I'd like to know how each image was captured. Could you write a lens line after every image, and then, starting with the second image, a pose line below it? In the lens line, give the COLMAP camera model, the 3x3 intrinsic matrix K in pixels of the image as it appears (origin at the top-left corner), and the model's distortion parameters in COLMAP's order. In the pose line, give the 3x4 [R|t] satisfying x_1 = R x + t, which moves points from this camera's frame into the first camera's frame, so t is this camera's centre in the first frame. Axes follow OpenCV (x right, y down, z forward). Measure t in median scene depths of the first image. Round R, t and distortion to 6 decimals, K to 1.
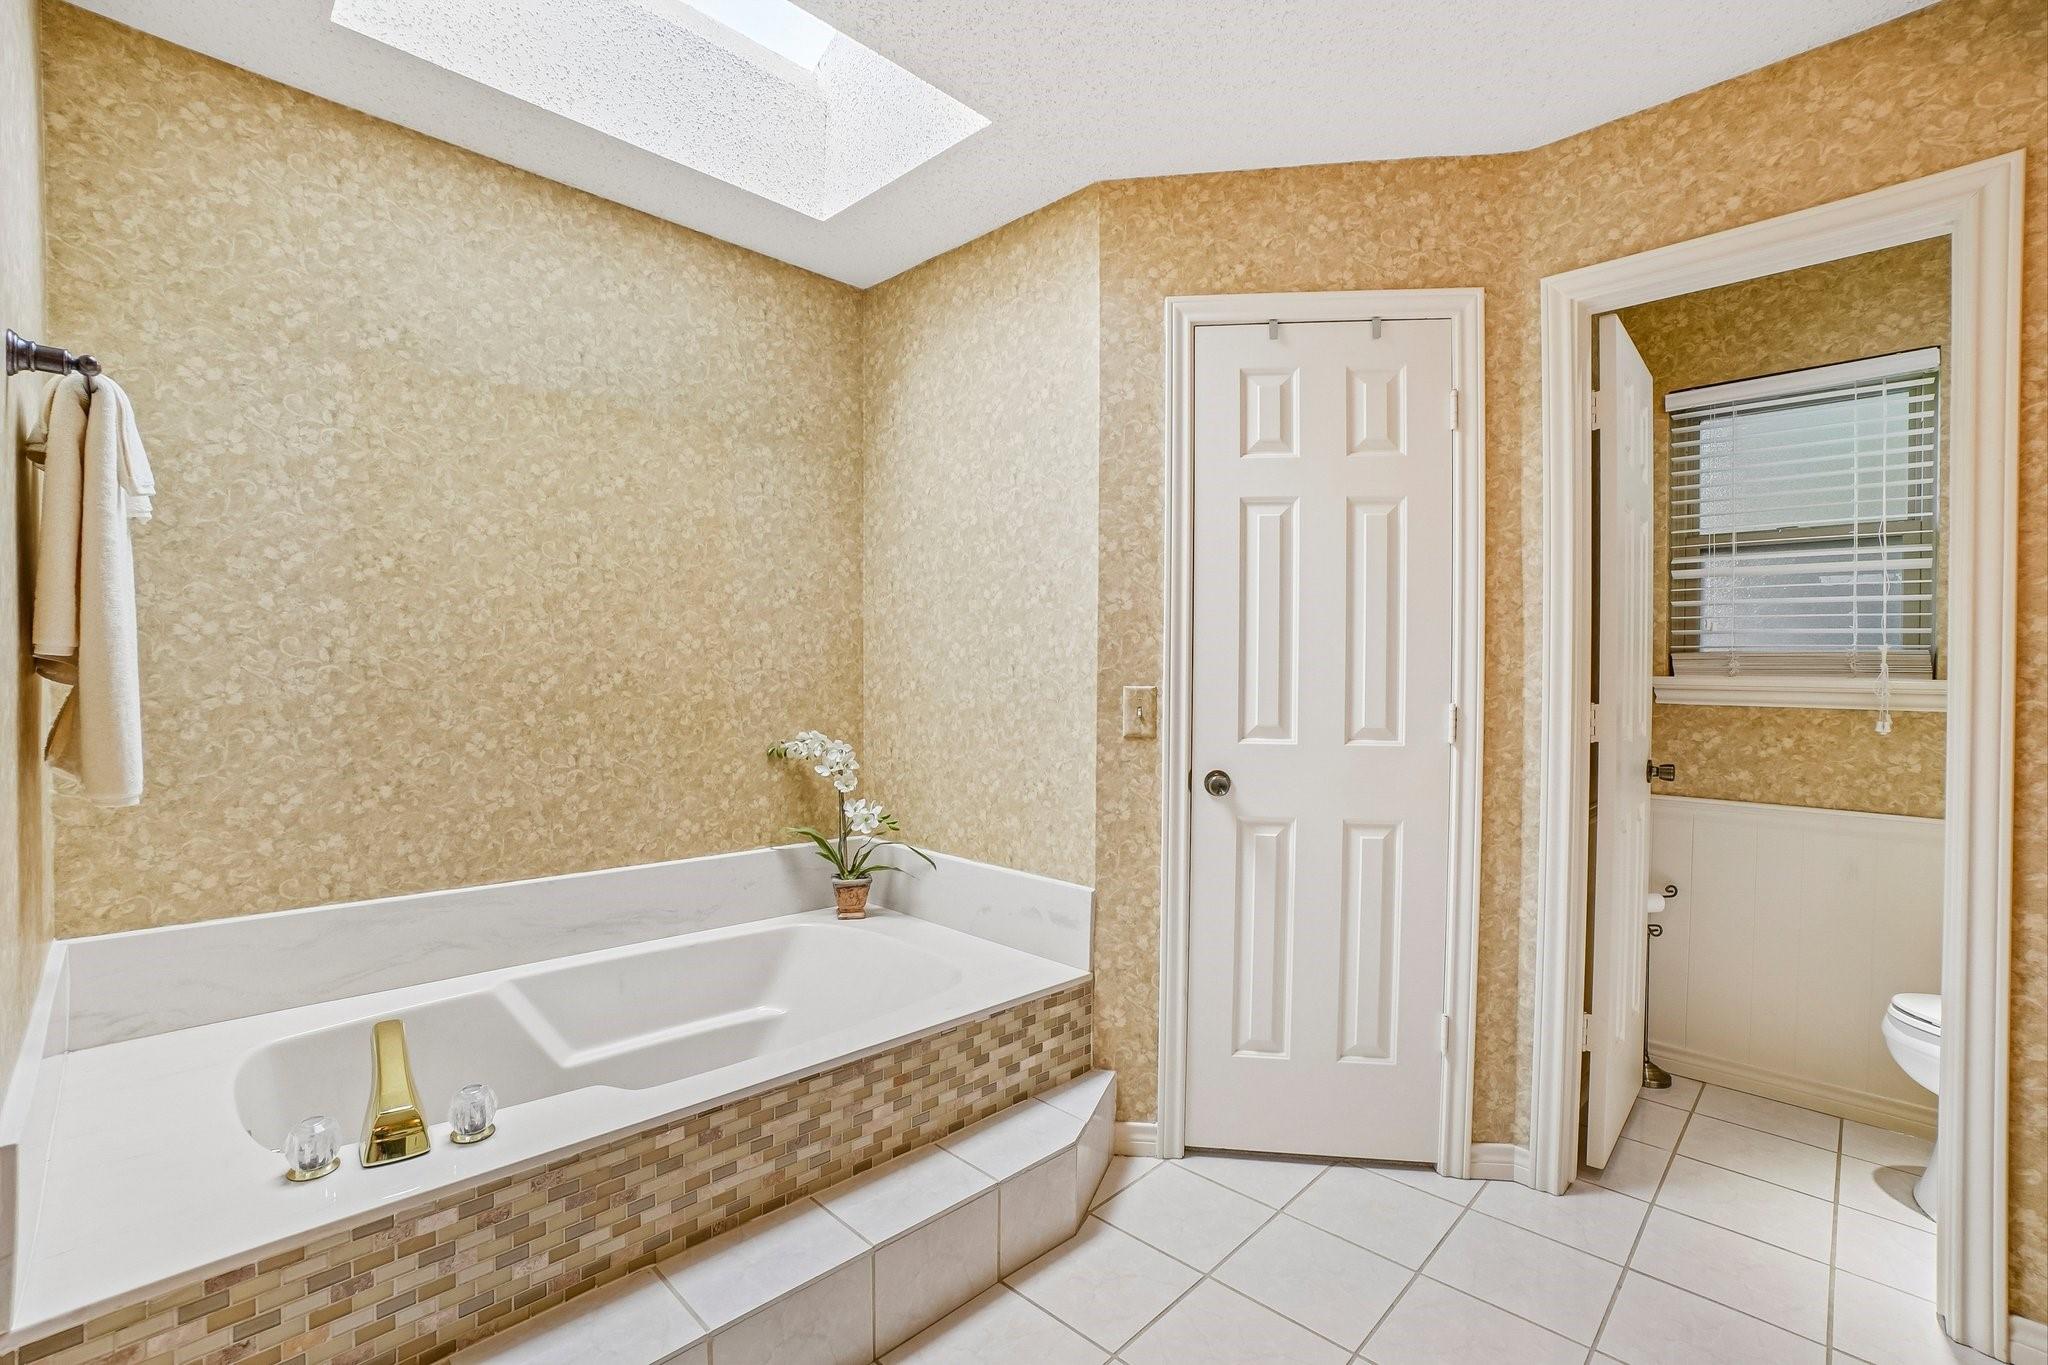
lens RADIAL K [[914.6, 0, 1030.1], [0, 914.6, 671.4], [0, 0, 1]] dist [-0.016667, 0.001151]
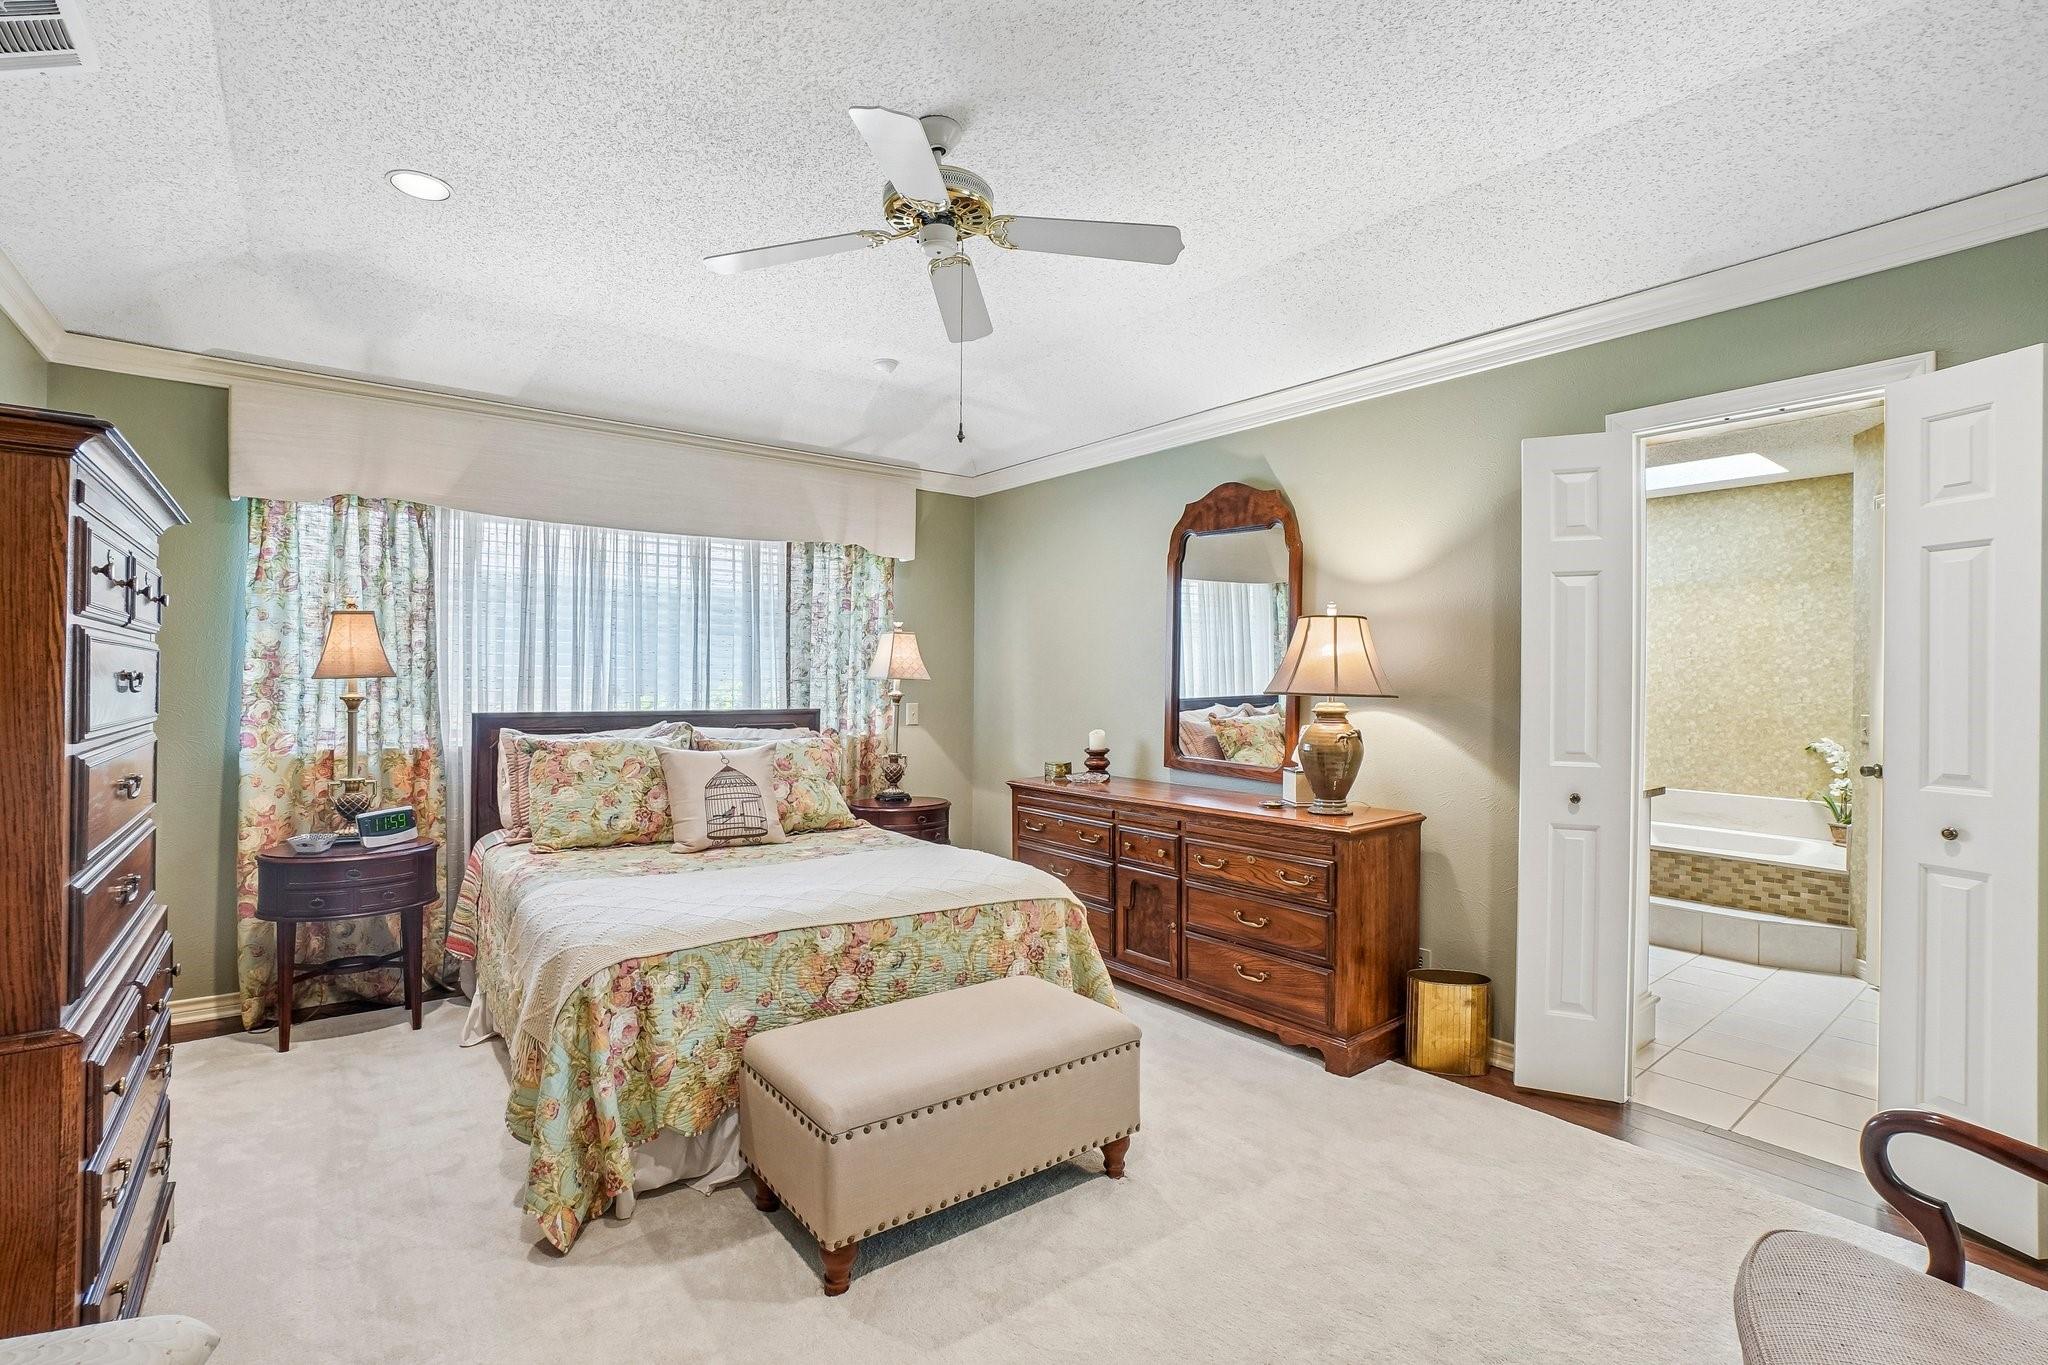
lens RADIAL K [[914.6, 0, 1025.9], [0, 914.6, 684.0], [0, 0, 1]] dist [-0.016667, 0.001151]
pose [[-0.125028, -0.012450, -0.992075, 2.121663], [-0.014969, 0.999831, -0.010661, 0.003013], [0.992040, 0.013518, -0.125194, -0.410979]]
